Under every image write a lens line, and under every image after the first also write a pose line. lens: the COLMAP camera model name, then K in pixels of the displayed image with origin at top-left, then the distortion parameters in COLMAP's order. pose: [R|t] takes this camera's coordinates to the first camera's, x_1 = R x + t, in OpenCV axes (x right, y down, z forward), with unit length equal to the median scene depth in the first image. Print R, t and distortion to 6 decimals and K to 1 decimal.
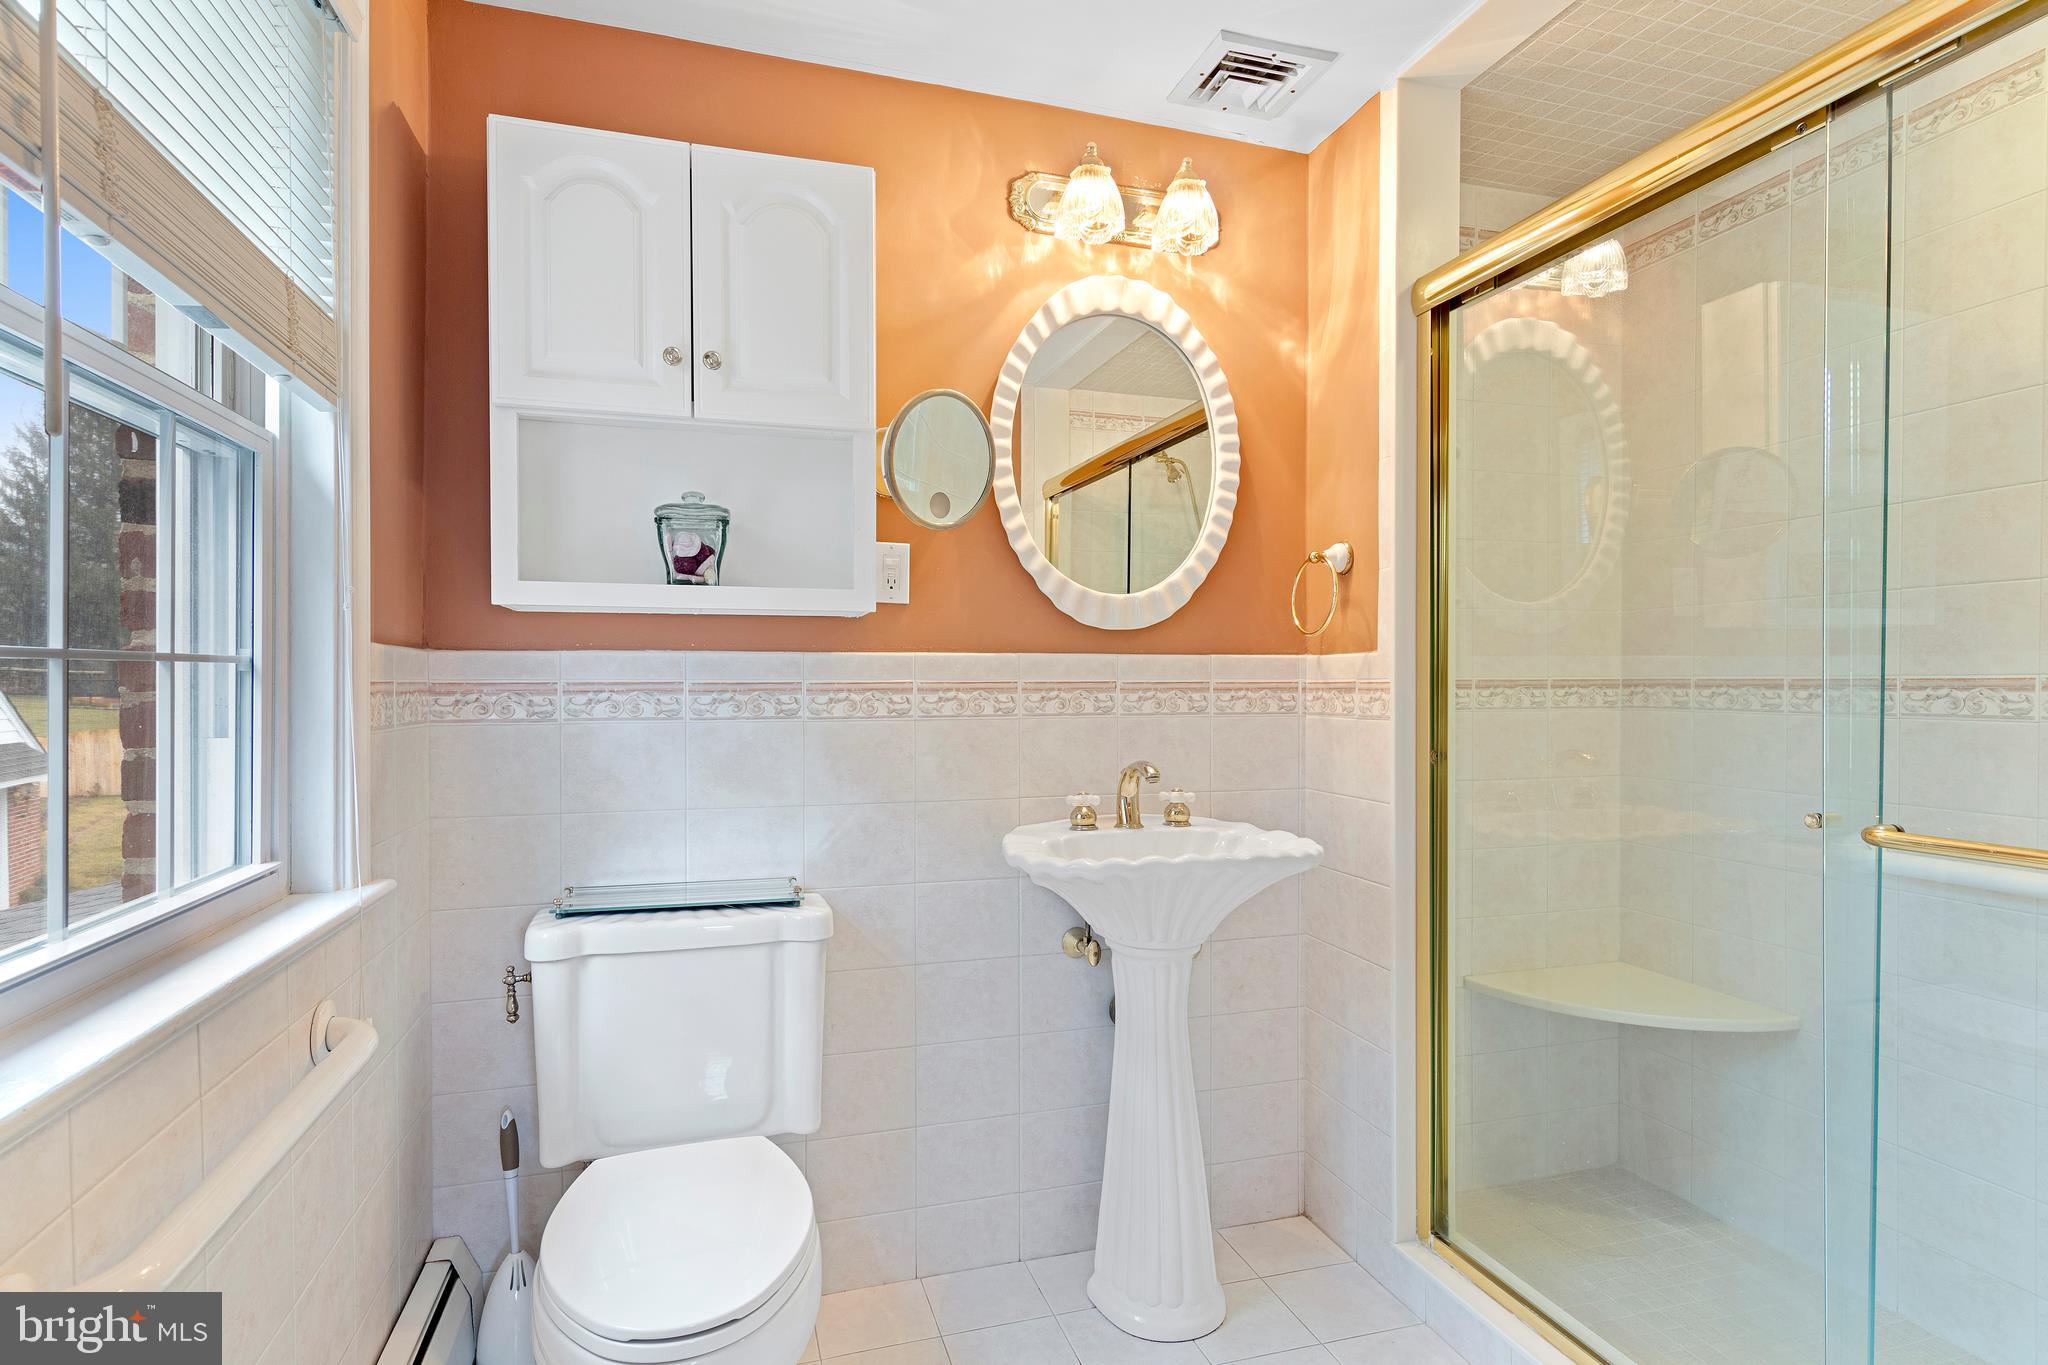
lens RADIAL K [[1039.3, 0, 1024.0], [0, 1039.3, 682.5], [0, 0, 1]] dist [-0.001683, -0.000694]
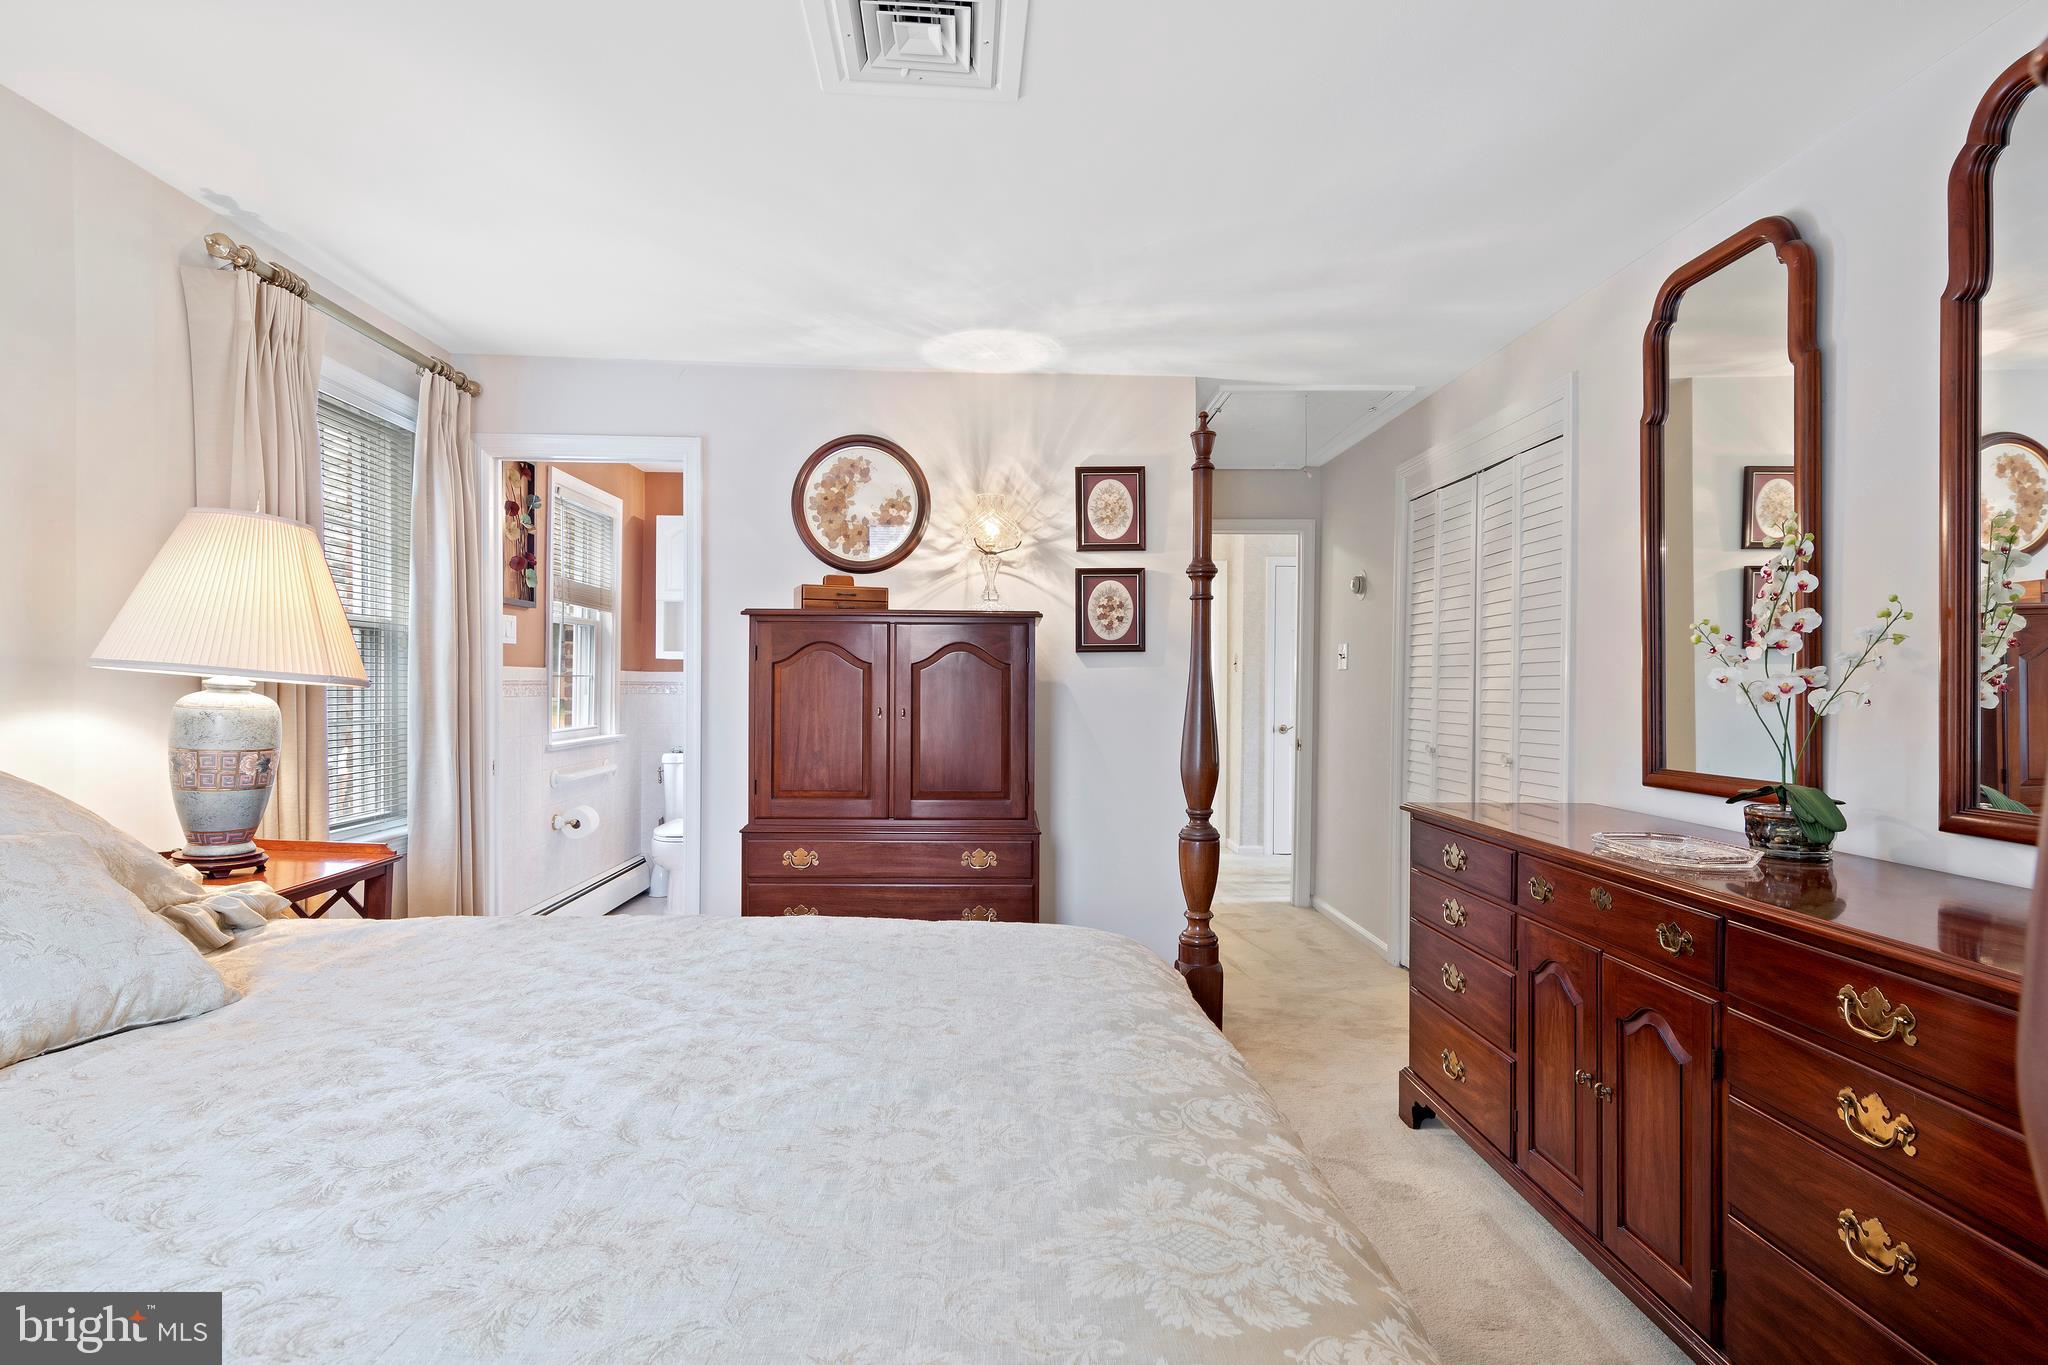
lens RADIAL K [[1039.3, 0, 1024.0], [0, 1039.3, 682.5], [0, 0, 1]] dist [-0.001683, -0.000694]
pose [[0.964797, 0.010445, -0.262790, 1.566522], [-0.012956, 0.999885, -0.007822, 0.013406], [0.262678, 0.010951, 0.964821, -1.989497]]
